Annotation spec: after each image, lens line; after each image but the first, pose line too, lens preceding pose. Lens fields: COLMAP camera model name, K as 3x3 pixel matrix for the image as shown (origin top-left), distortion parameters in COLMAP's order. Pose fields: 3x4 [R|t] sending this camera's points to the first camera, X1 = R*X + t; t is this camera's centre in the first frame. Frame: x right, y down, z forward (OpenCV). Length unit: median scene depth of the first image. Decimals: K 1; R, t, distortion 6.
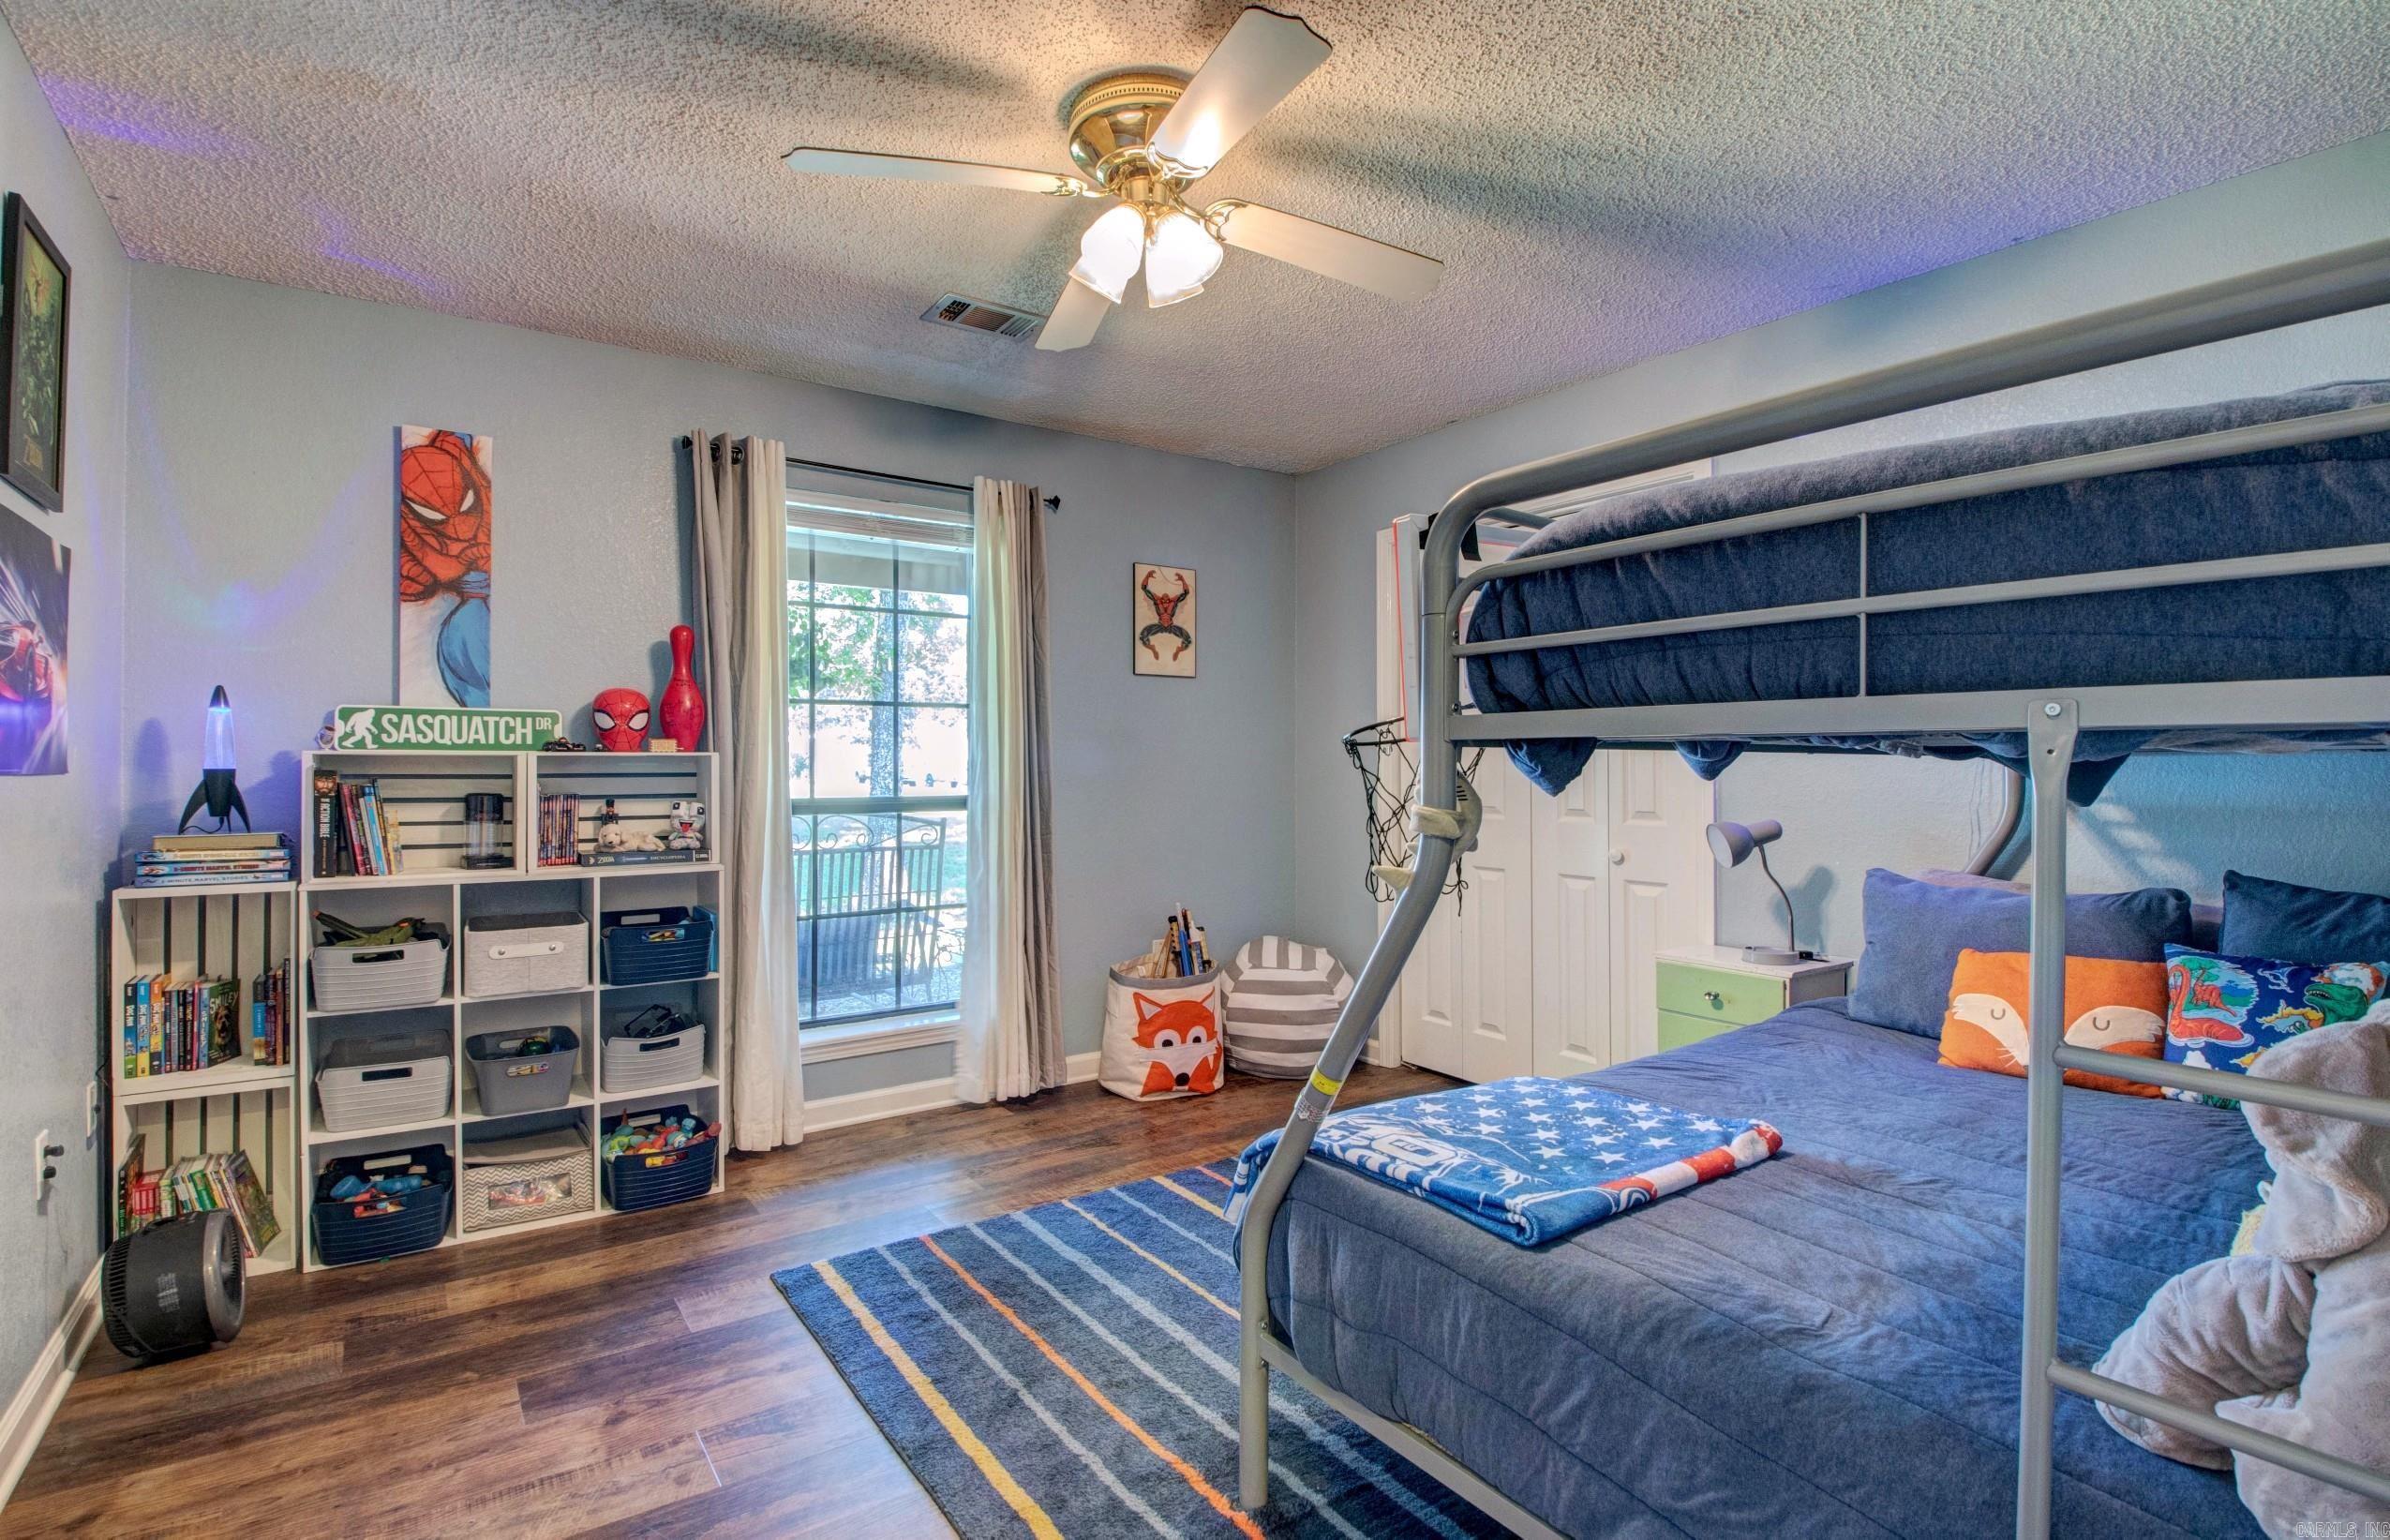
lens RADIAL K [[1116.8, 0, 1192.8], [0, 1116.8, 768.8], [0, 0, 1]] dist [-0.015021, -0.001119]
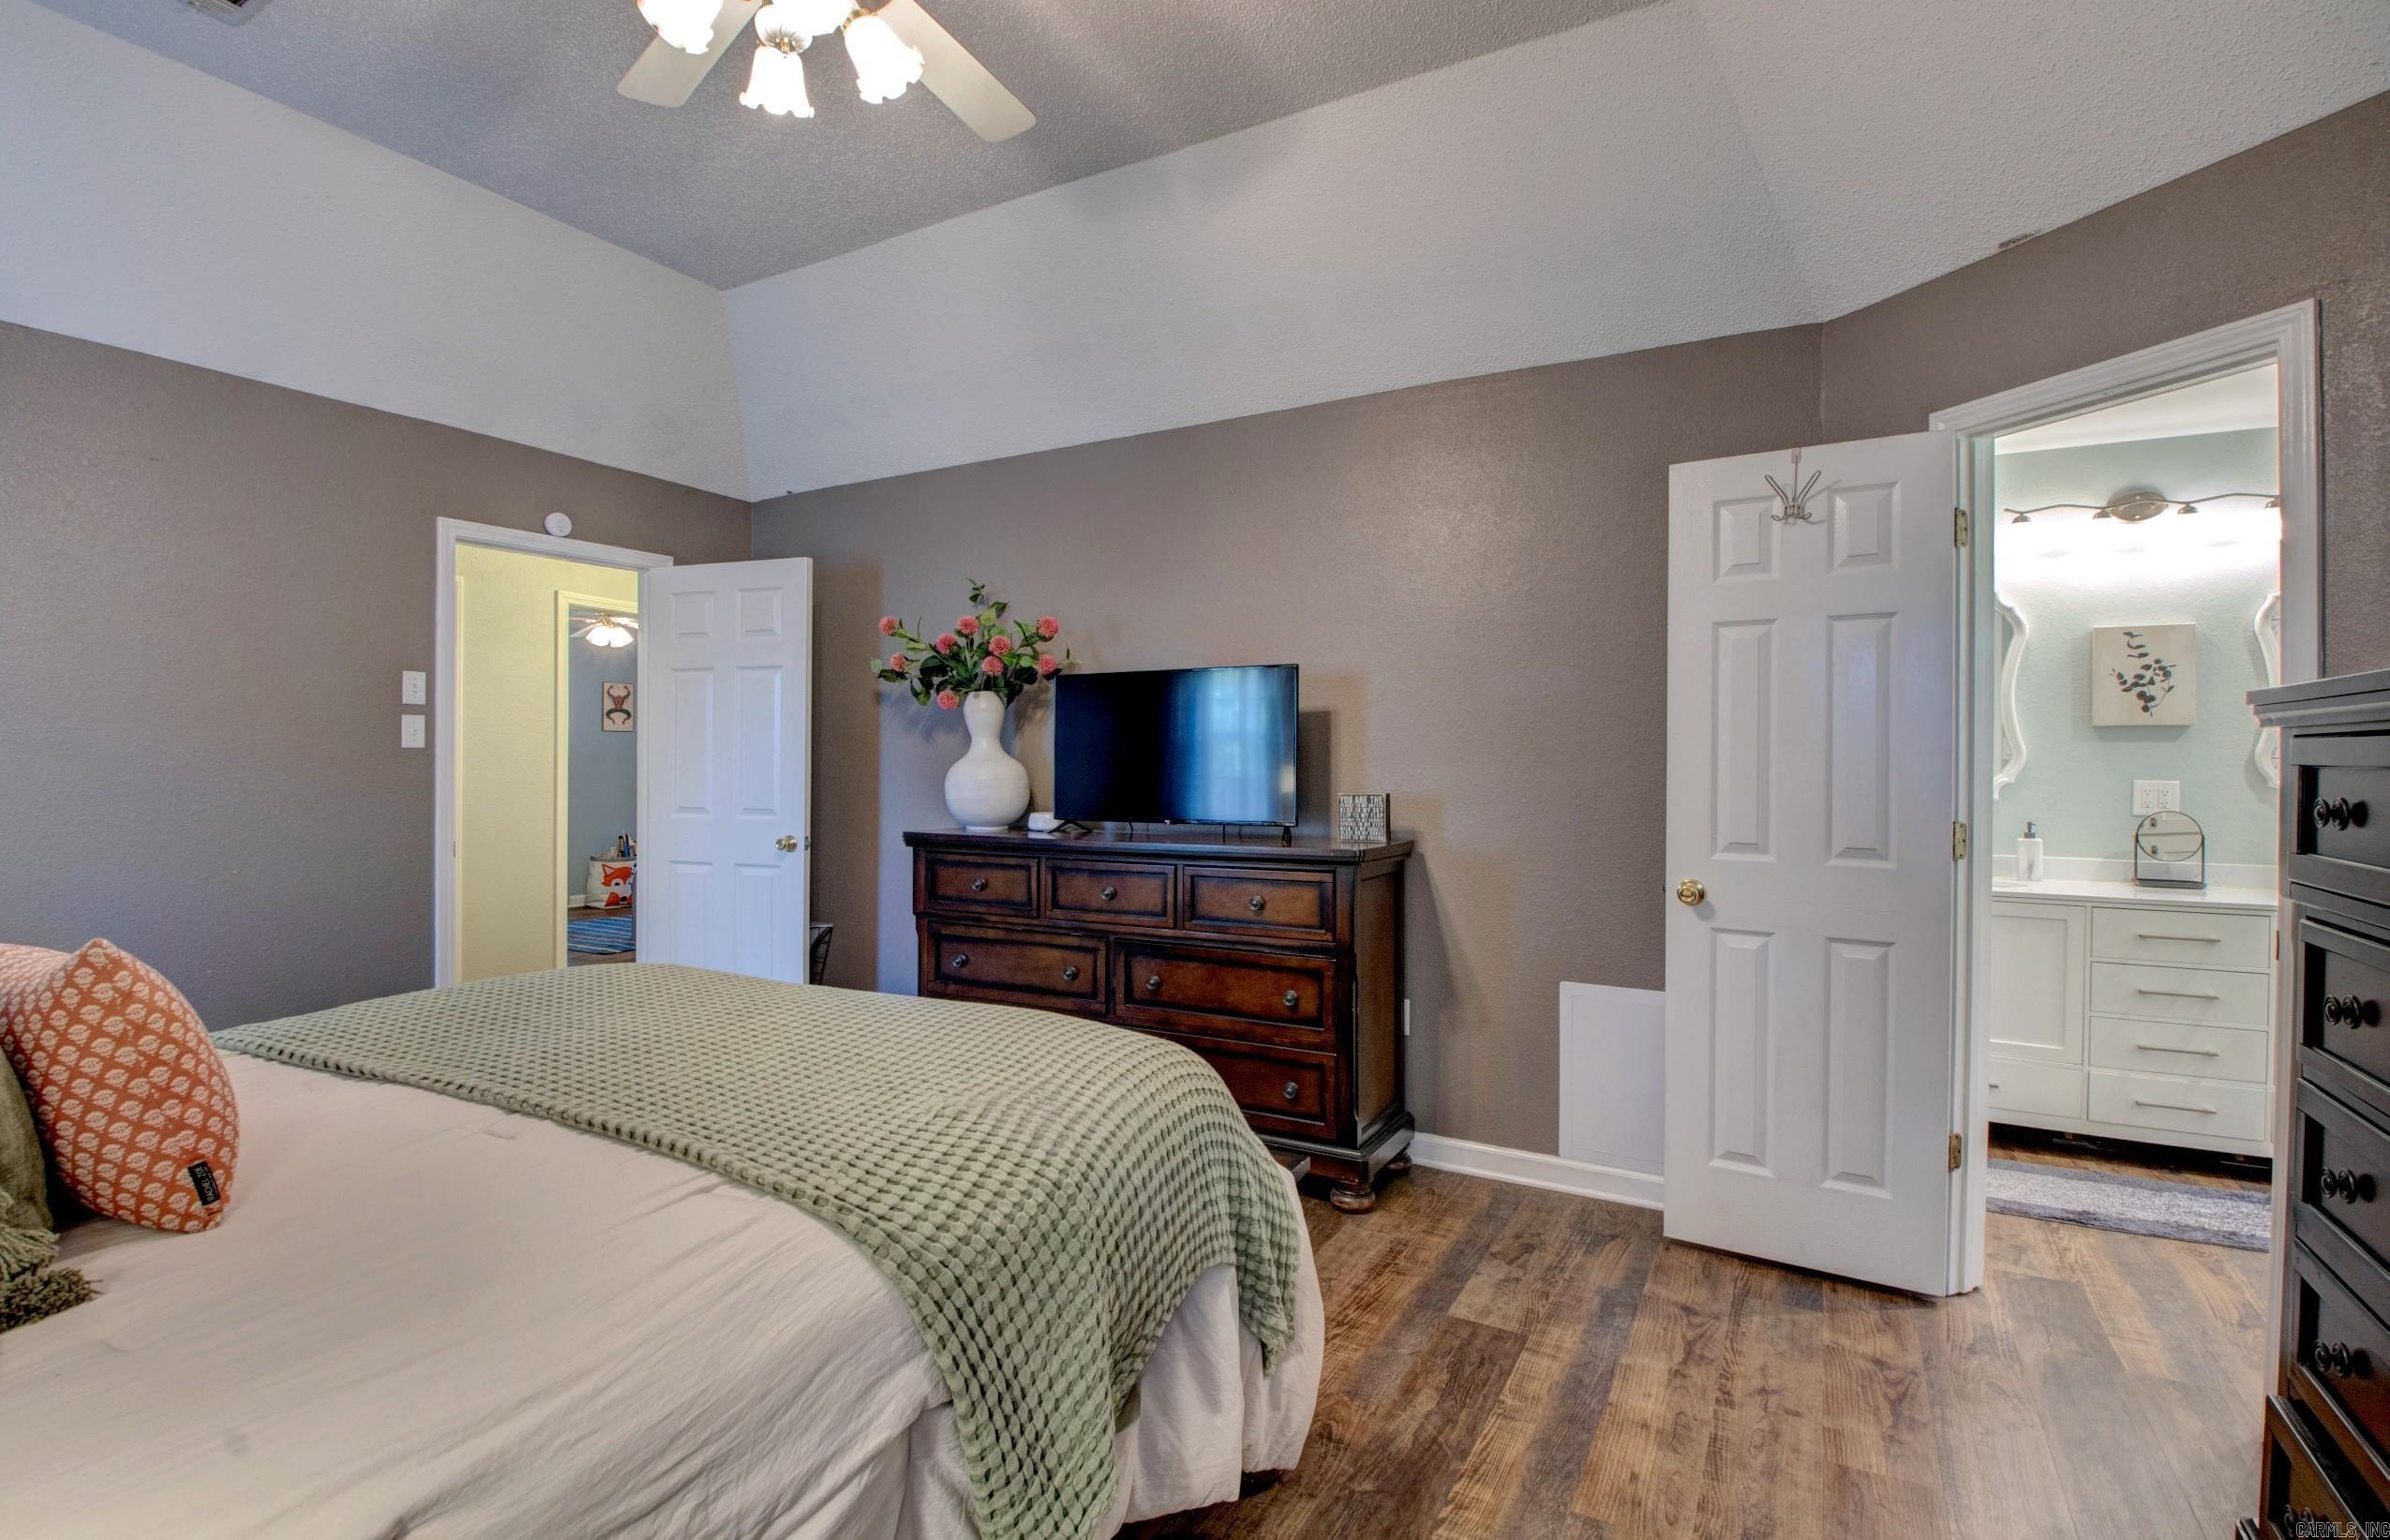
lens RADIAL K [[1116.8, 0, 1187.7], [0, 1116.8, 774.8], [0, 0, 1]] dist [-0.015021, -0.001119]
pose [[0.905859, 0.006765, 0.423525, 0.067432], [-0.008430, 0.999962, 0.002060, -0.010254], [-0.423495, -0.005436, 0.905882, -1.539391]]
